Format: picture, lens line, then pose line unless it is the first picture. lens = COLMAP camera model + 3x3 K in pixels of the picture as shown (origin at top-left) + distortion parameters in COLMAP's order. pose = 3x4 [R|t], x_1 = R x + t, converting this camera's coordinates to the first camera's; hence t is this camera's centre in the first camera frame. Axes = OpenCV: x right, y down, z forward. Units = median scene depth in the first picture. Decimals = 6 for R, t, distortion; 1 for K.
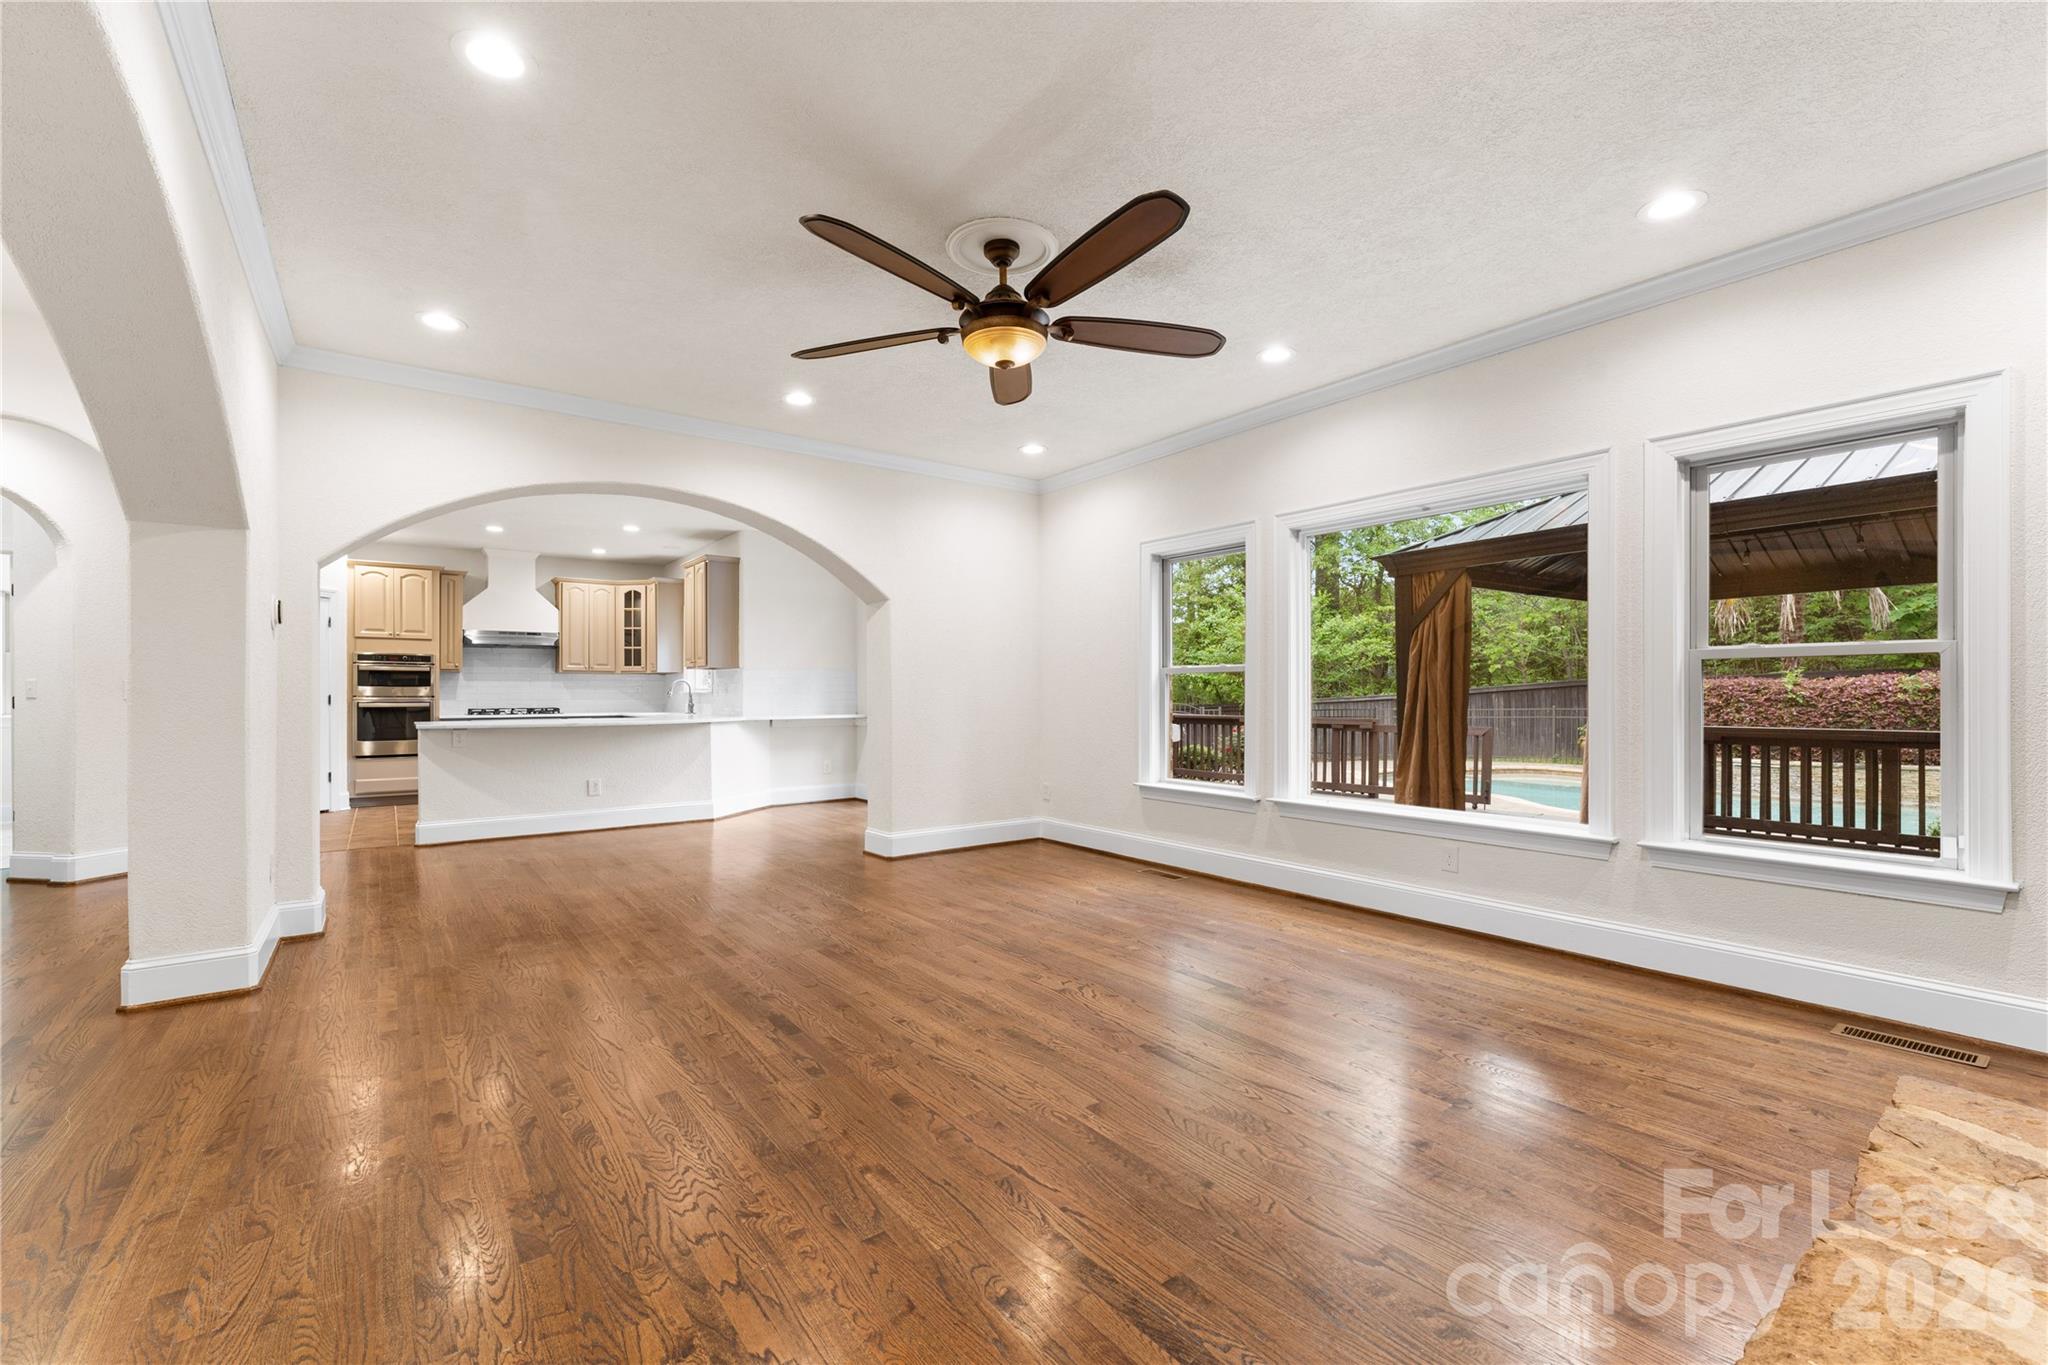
lens RADIAL K [[862.2, 0, 1024.0], [0, 862.2, 682.5], [0, 0, 1]] dist [-0.002141, -0.000133]
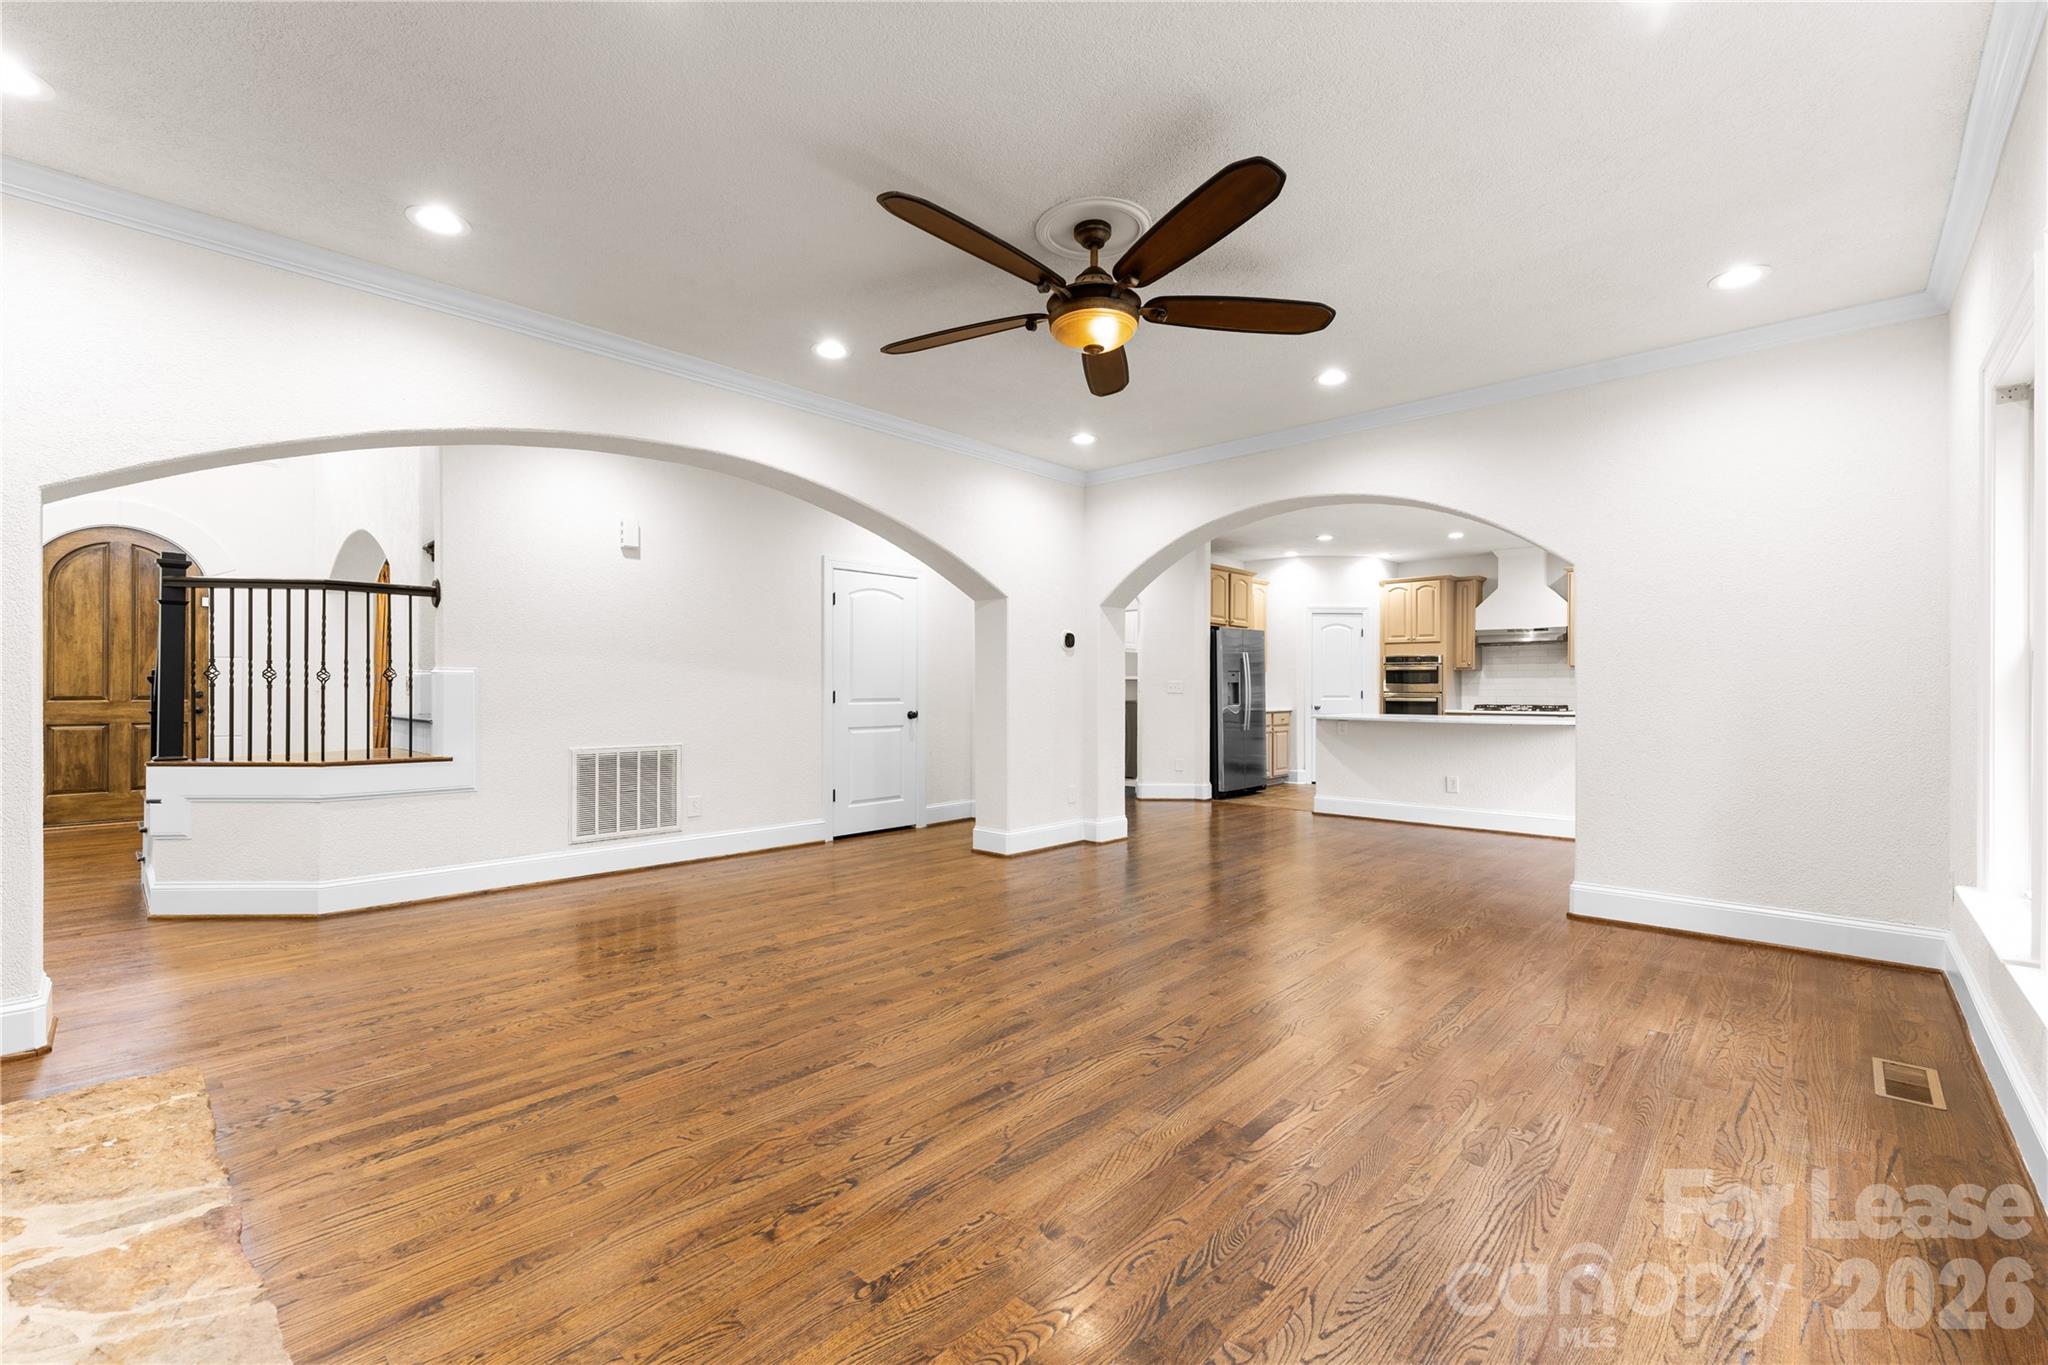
lens RADIAL K [[862.2, 0, 1024.0], [0, 862.2, 682.5], [0, 0, 1]] dist [-0.002141, -0.000133]
pose [[0.178757, -0.004104, -0.983885, 0.900449], [0.009589, 0.999951, -0.002429, 0.002000], [0.983846, -0.009000, 0.178788, 0.743592]]
